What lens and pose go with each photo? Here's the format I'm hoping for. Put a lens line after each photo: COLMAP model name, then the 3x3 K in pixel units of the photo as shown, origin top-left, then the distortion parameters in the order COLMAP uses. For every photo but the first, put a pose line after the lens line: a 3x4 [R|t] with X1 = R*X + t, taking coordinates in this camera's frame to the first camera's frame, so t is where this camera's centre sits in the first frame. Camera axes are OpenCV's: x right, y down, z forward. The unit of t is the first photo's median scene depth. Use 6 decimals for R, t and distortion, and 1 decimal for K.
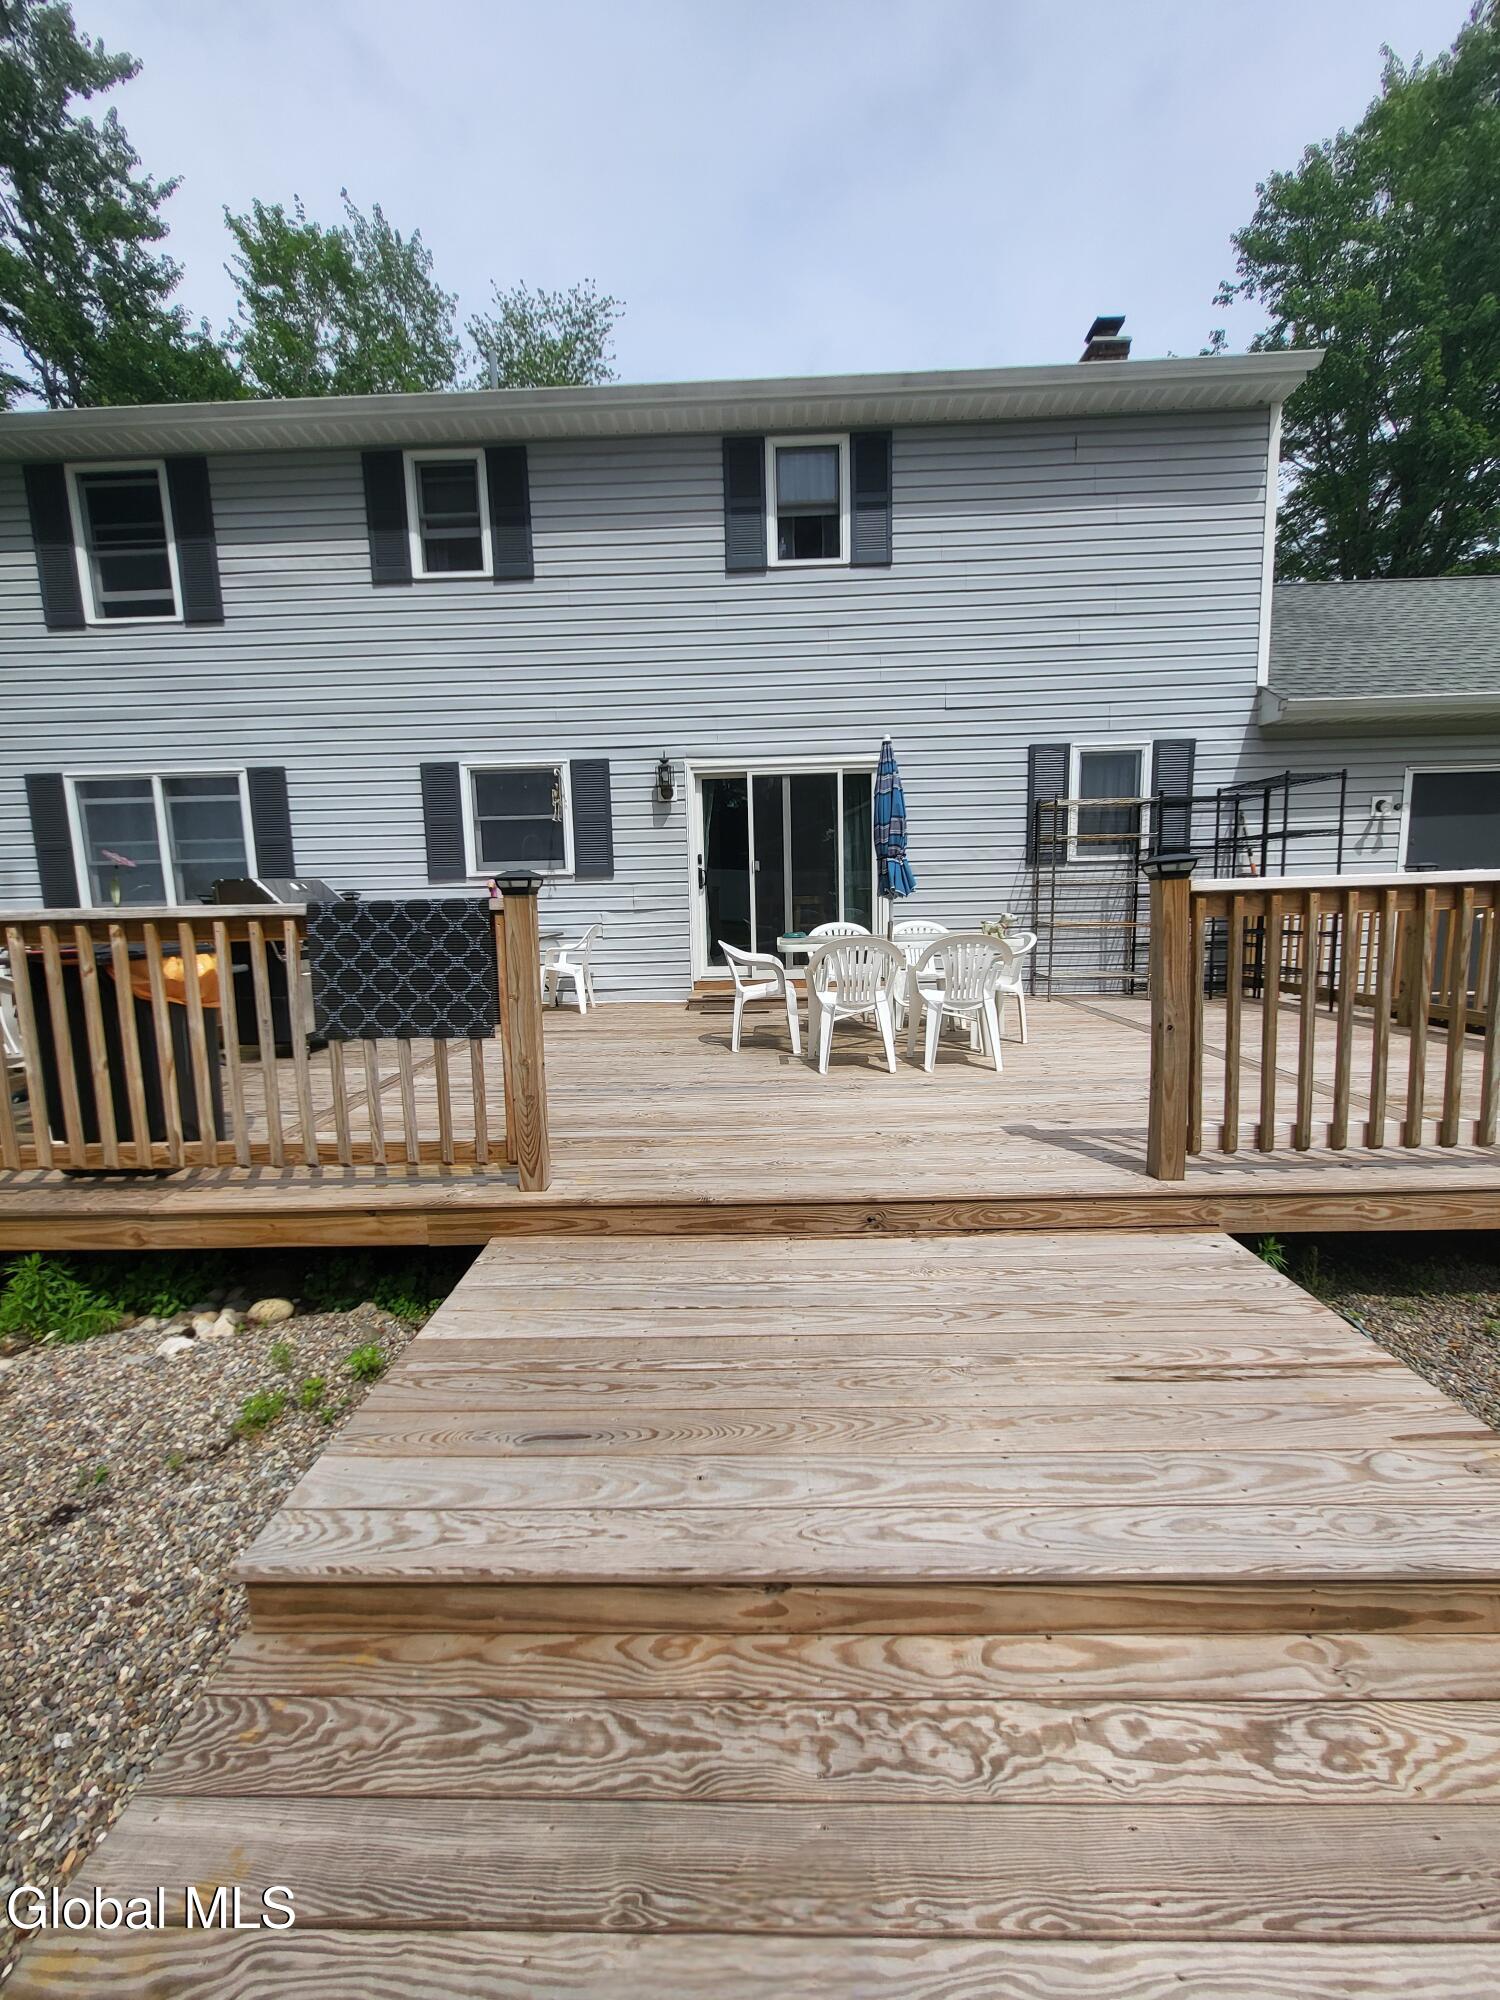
lens RADIAL K [[925.8, 0, 764.0], [0, 925.8, 1002.1], [0, 0, 1]] dist [0.000864, 0.001056]
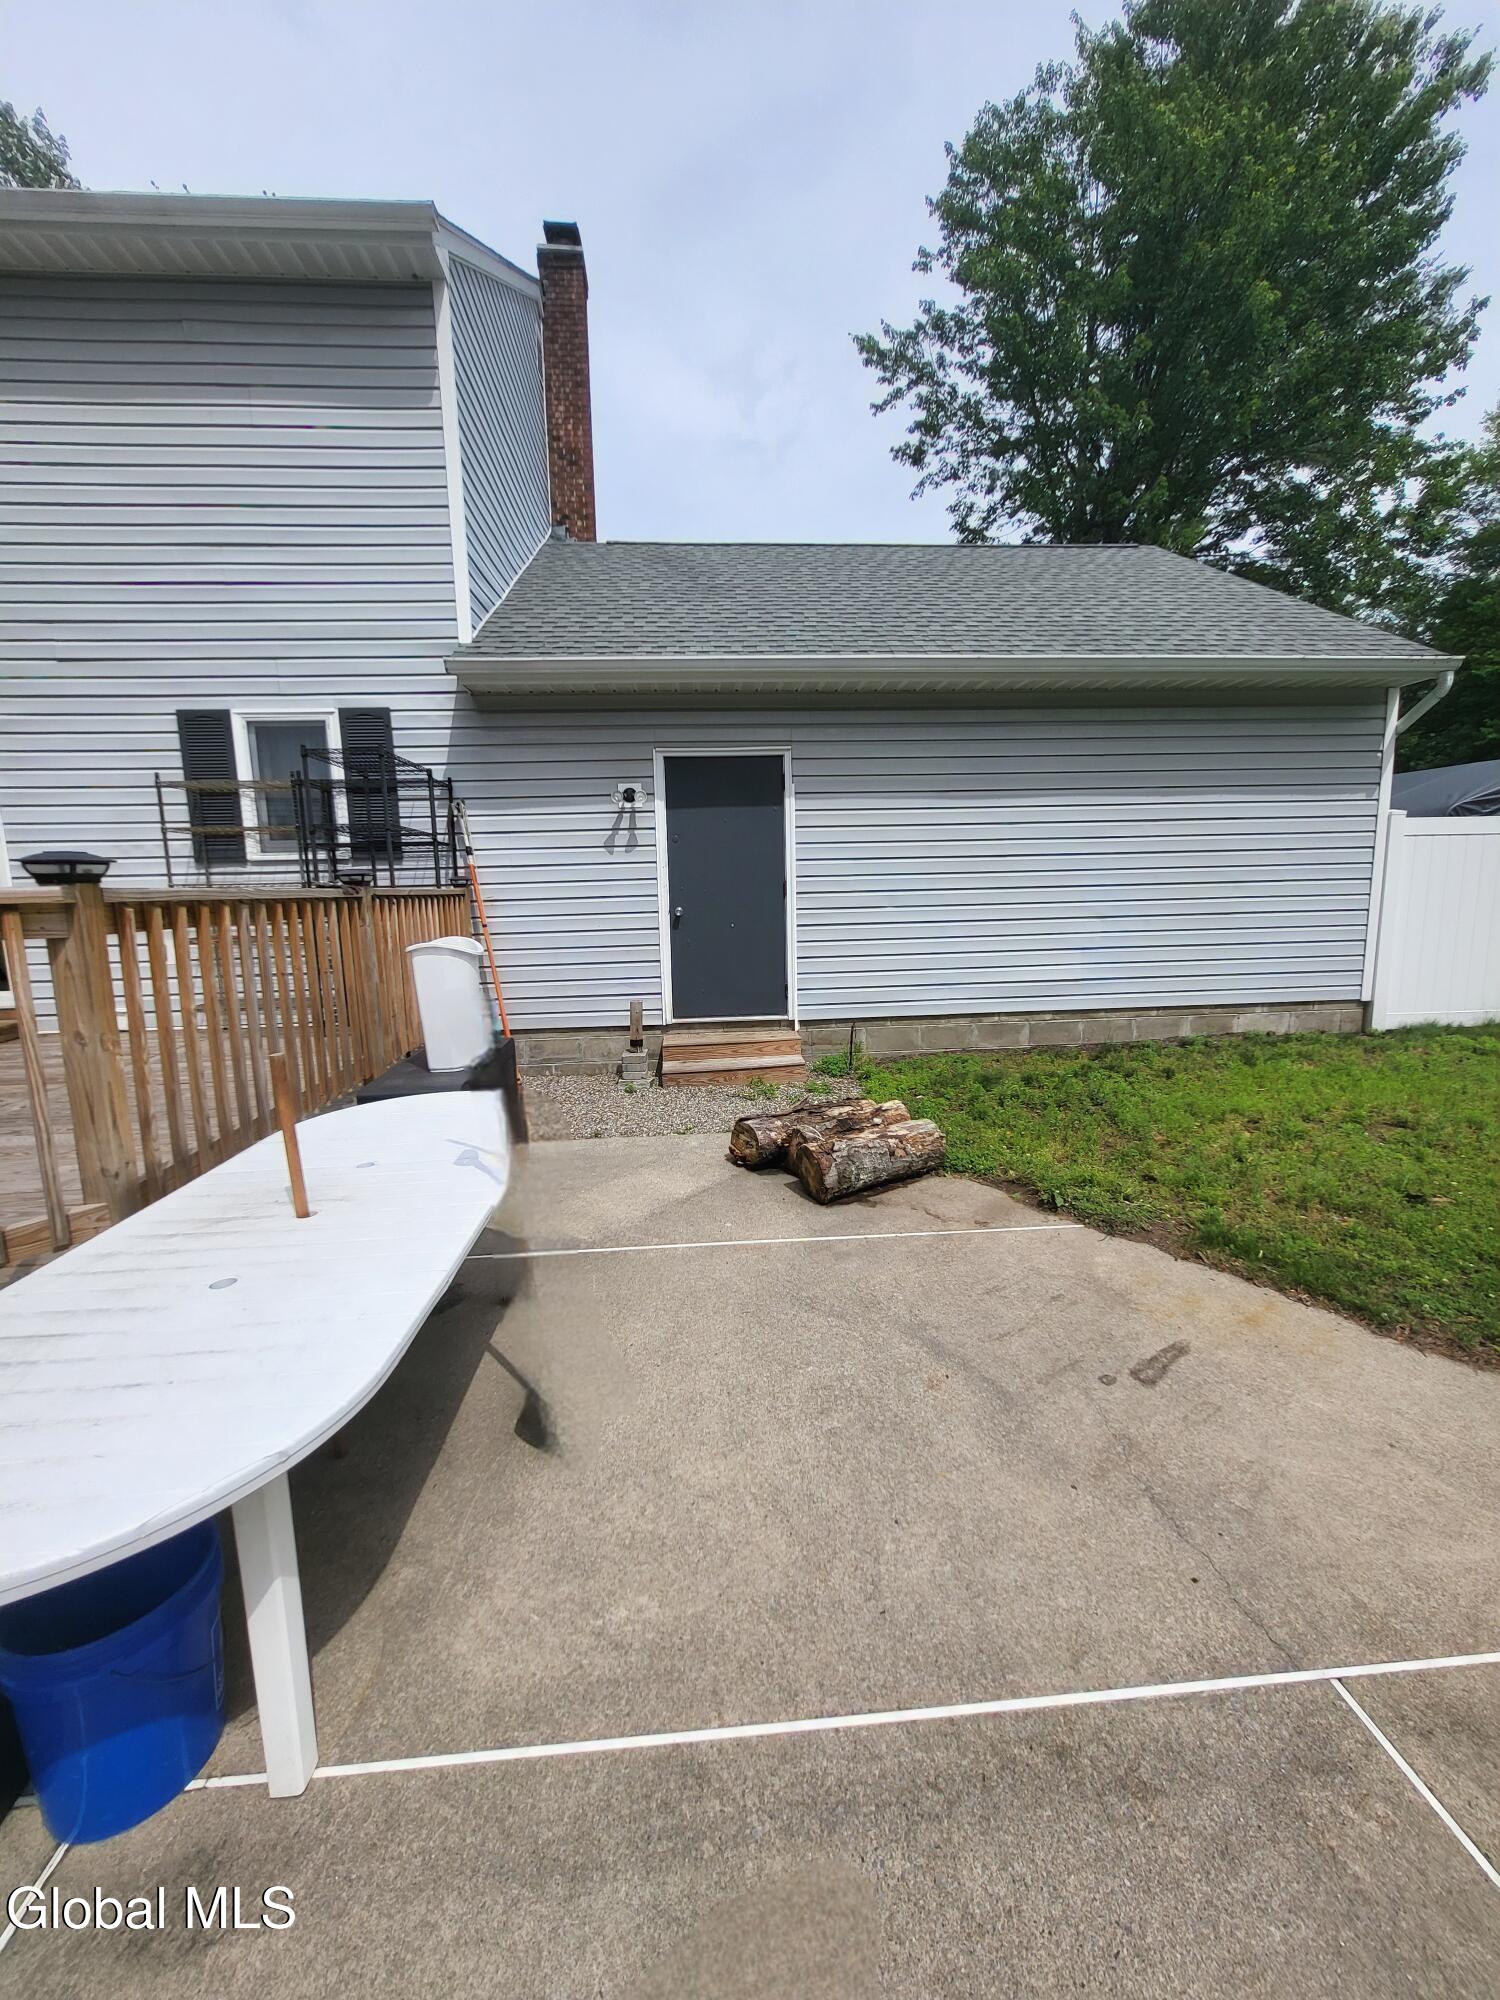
lens RADIAL K [[925.8, 0, 739.0], [0, 925.8, 1004.8], [0, 0, 1]] dist [0.000864, 0.001056]
pose [[0.993770, -0.012216, 0.110778, 0.665865], [0.009833, 0.999709, 0.022029, -0.041856], [-0.111015, -0.020802, 0.993601, 0.163764]]
